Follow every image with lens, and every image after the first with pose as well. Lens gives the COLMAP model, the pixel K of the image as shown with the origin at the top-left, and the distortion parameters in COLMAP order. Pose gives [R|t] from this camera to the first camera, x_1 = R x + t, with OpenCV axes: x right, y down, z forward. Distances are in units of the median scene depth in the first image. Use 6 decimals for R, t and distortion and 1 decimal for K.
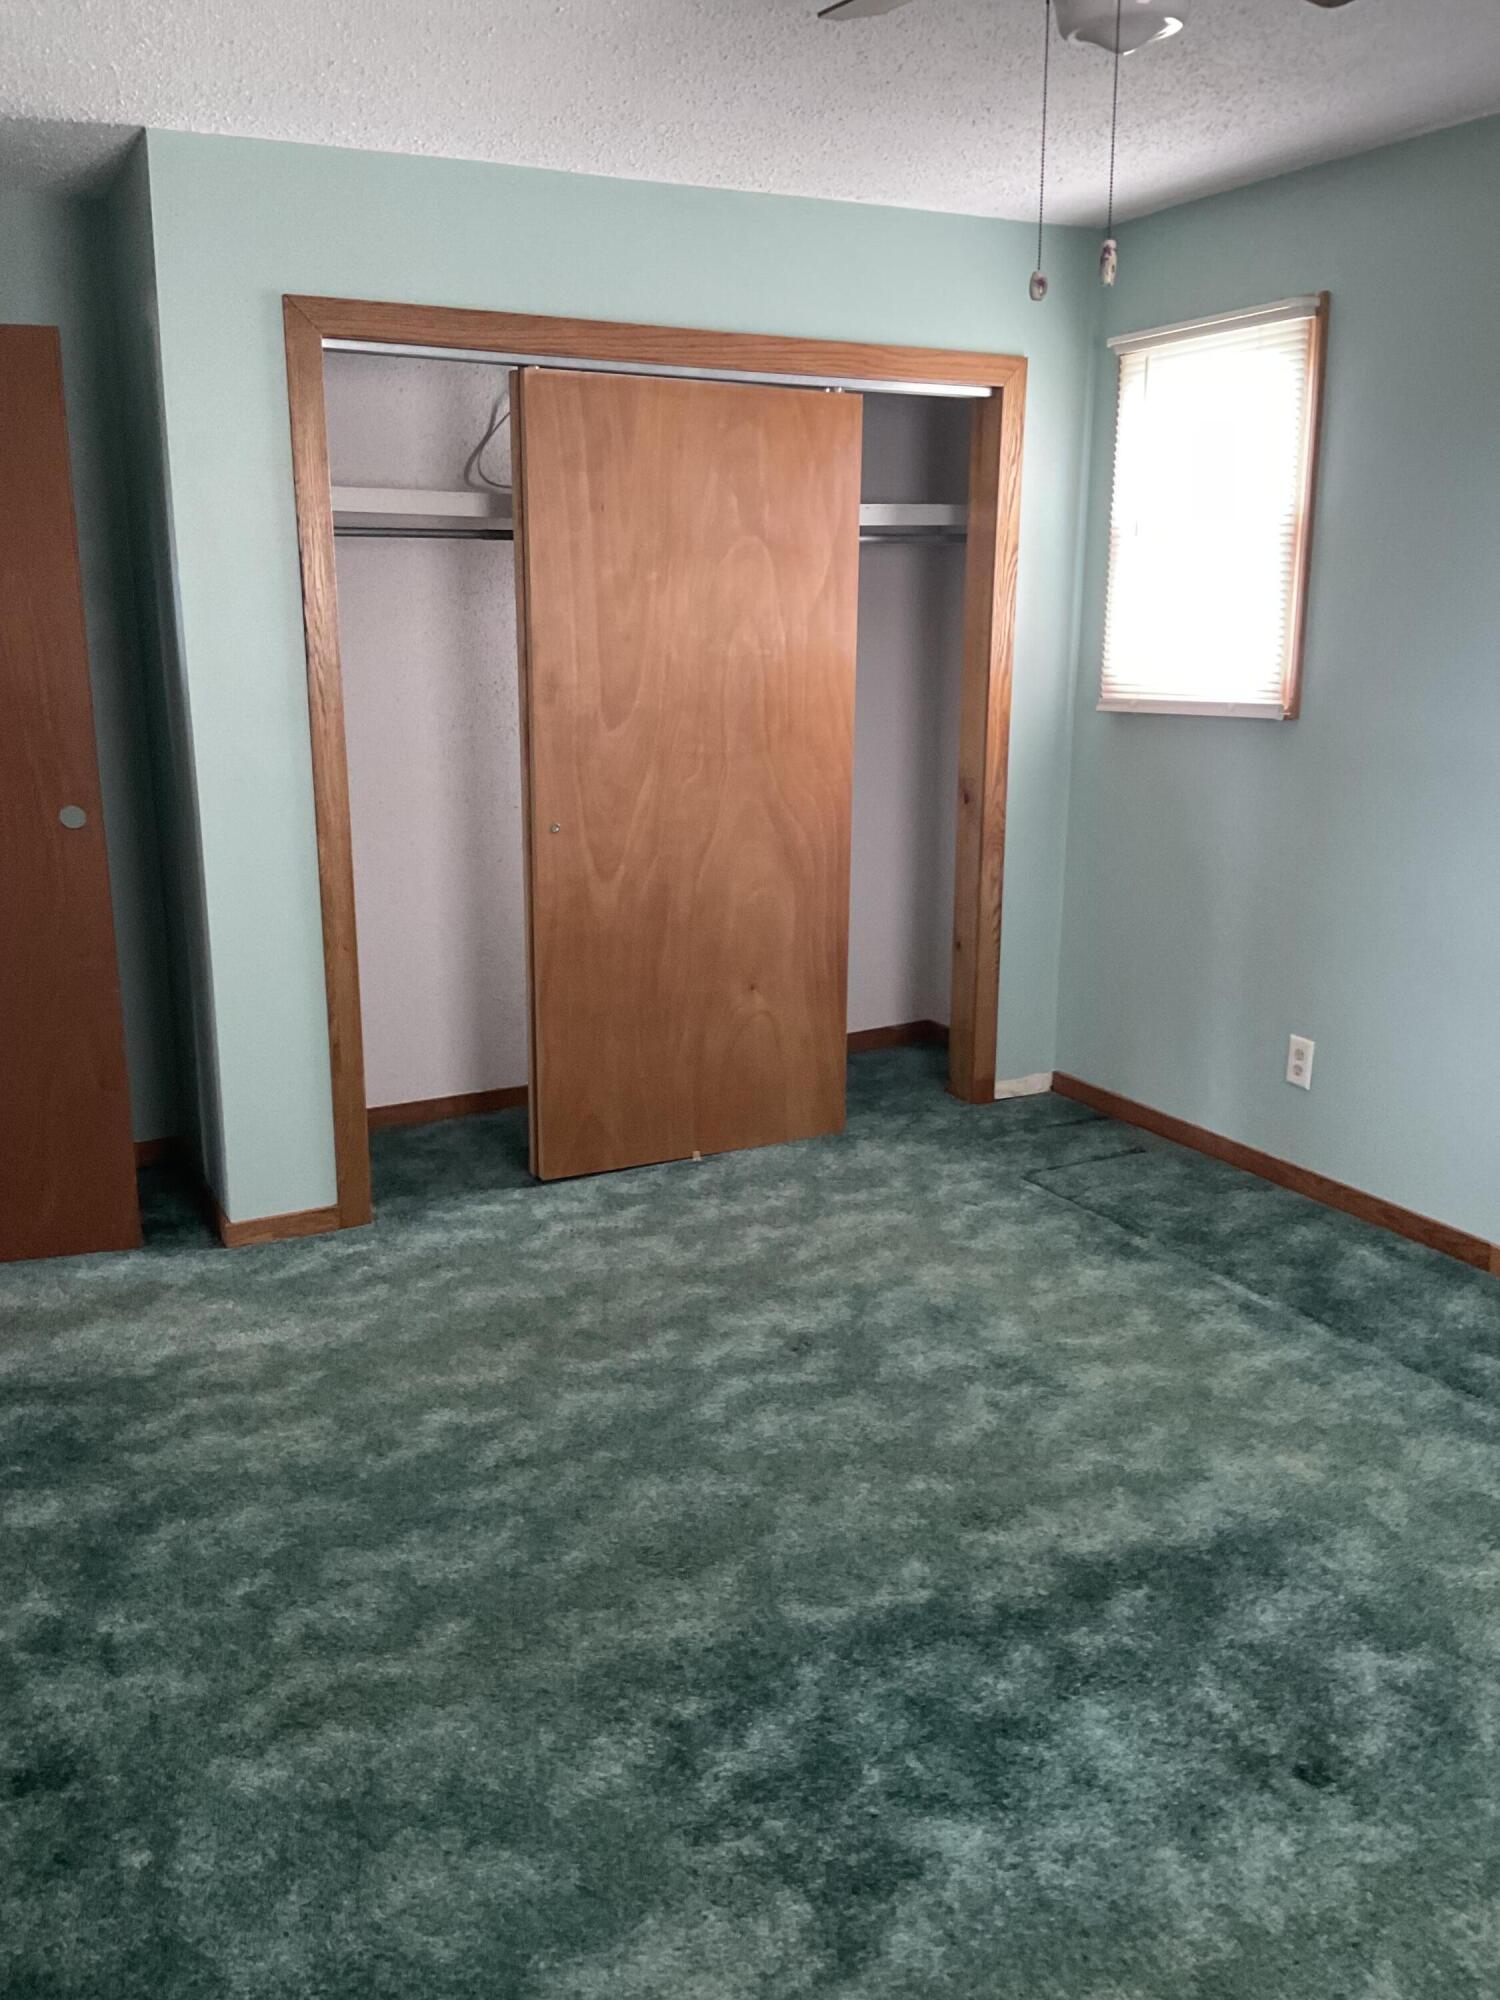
lens RADIAL K [[1659.1, 0, 749.4], [0, 1659.1, 1002.9], [0, 0, 1]] dist [0.056949, -0.085875]
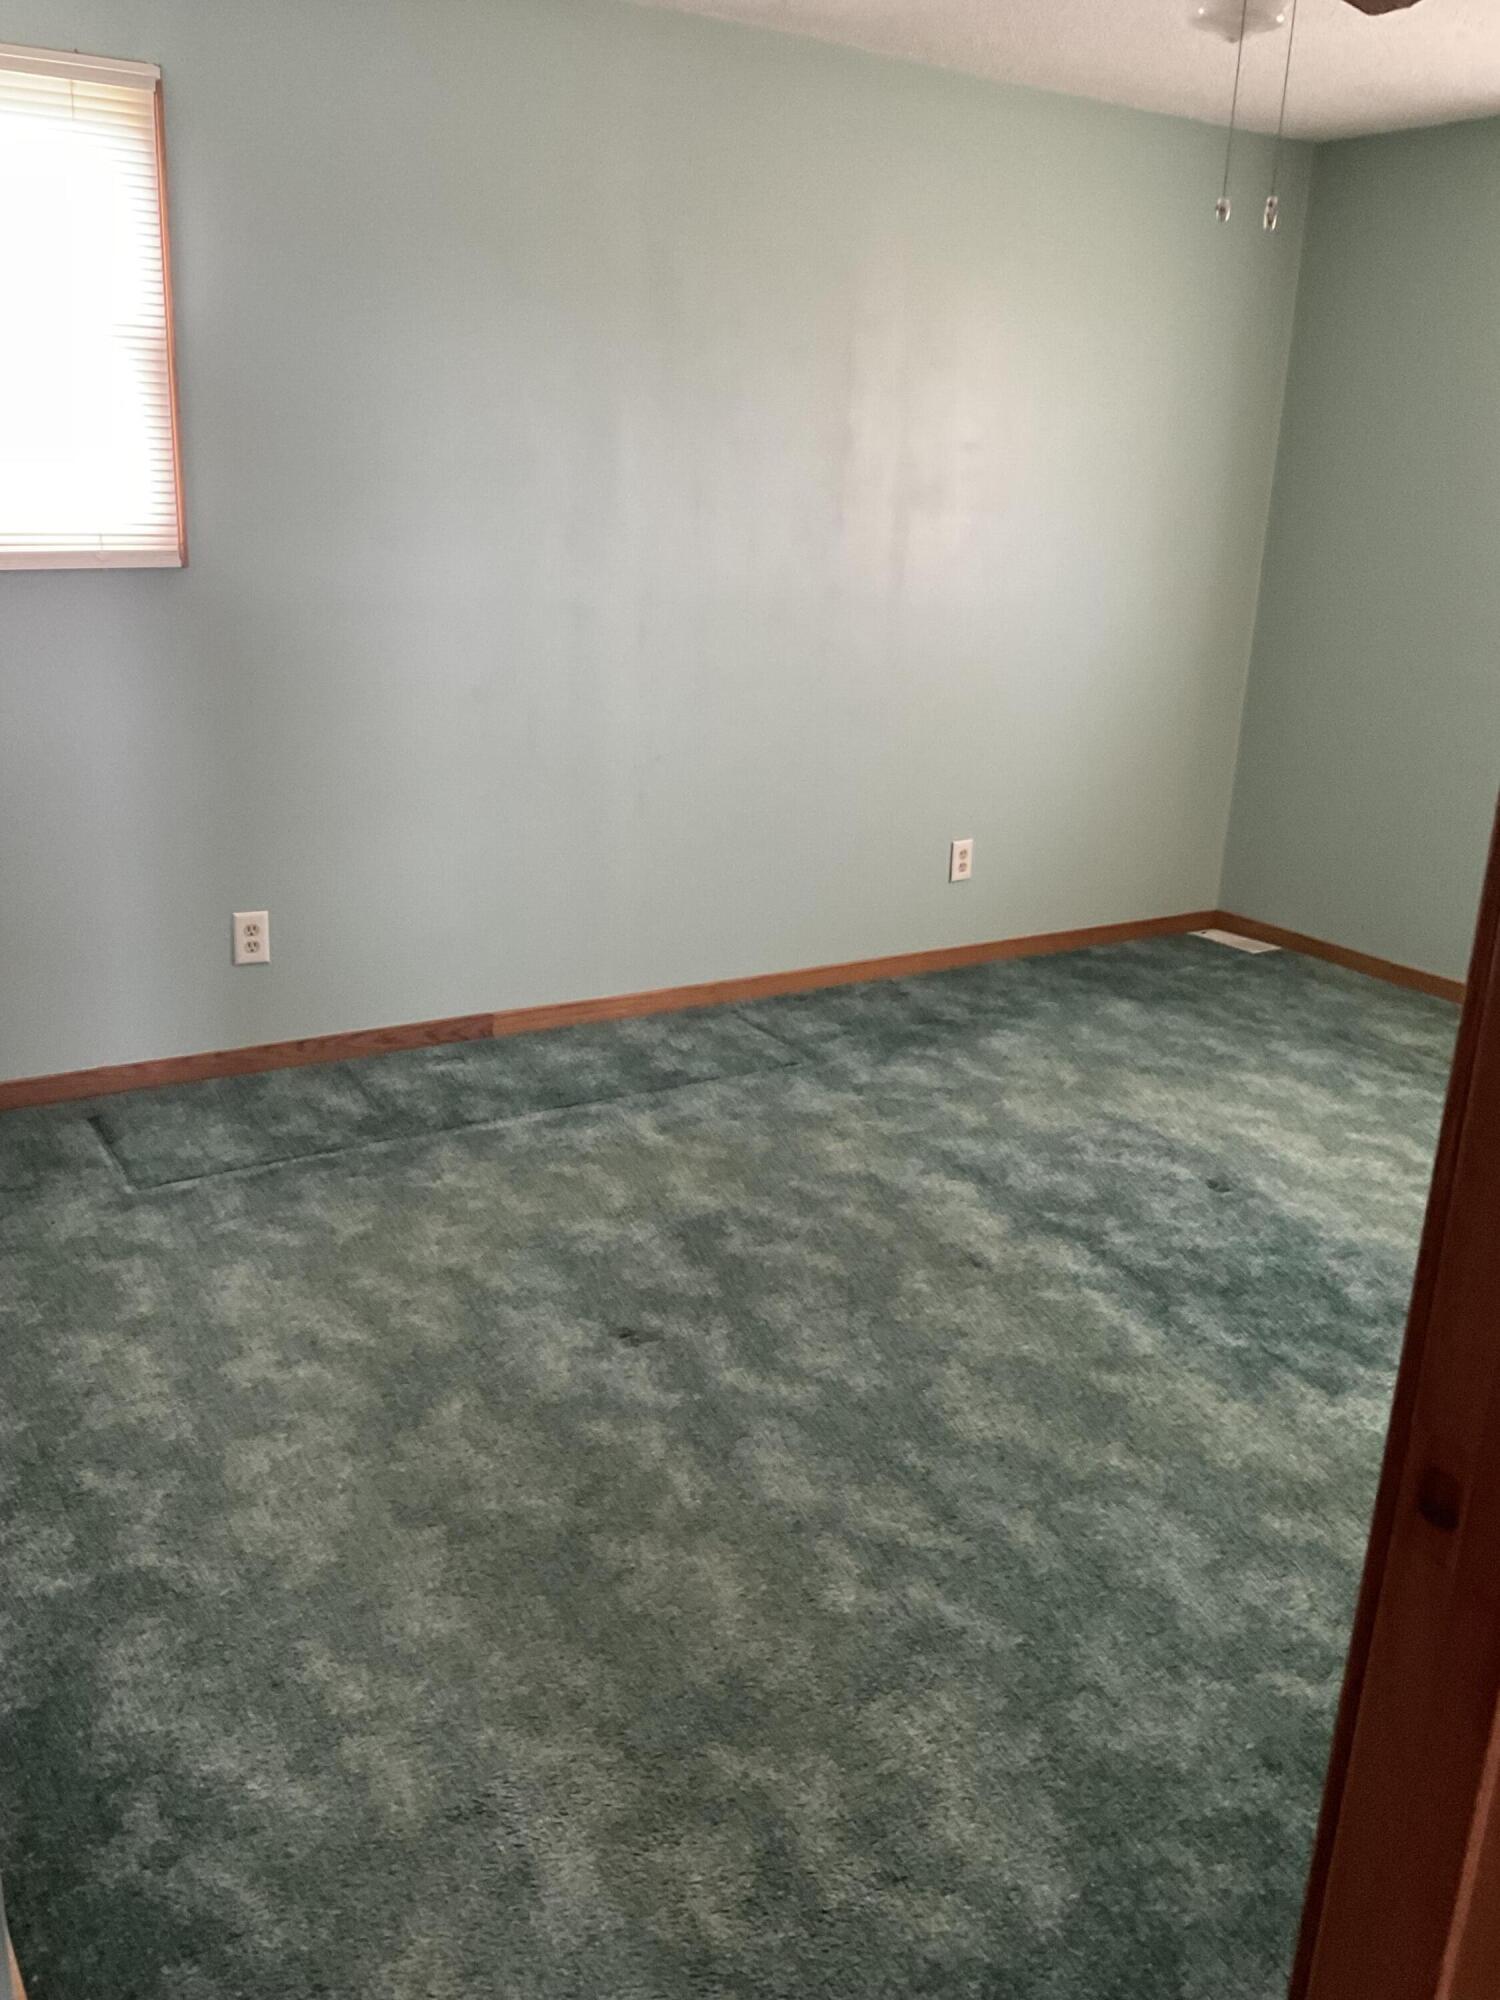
lens RADIAL K [[1659.1, 0, 749.1], [0, 1659.1, 1001.4], [0, 0, 1]] dist [0.056949, -0.085875]
pose [[-0.081313, -0.303731, 0.949282, -0.684466], [0.203833, 0.927238, 0.314138, -0.194736], [-0.975623, 0.219038, -0.013486, 0.863267]]
